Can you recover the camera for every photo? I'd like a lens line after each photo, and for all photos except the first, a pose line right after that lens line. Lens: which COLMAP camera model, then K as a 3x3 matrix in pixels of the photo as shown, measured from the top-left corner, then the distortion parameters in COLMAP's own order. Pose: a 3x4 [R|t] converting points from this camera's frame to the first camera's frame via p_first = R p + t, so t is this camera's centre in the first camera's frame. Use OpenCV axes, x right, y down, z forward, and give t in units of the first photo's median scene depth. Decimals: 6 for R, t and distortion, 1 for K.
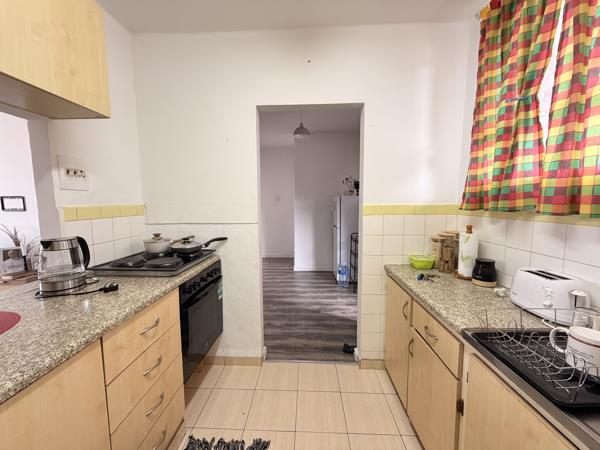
lens RADIAL K [[239.2, 0, 298.0], [0, 239.2, 225.1], [0, 0, 1]] dist [-0.001419, 0.000261]
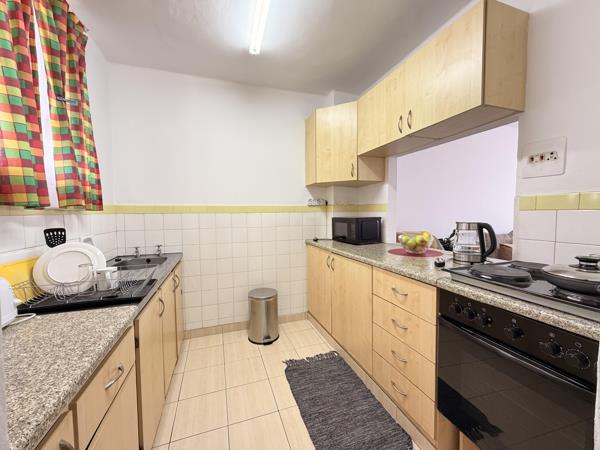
lens RADIAL K [[239.2, 0, 298.0], [0, 239.2, 225.1], [0, 0, 1]] dist [-0.001419, 0.000261]
pose [[-0.933393, 0.032502, -0.357382, 0.271895], [-0.020312, 0.989508, 0.143040, -0.080289], [0.358281, 0.140772, -0.922940, 1.622617]]
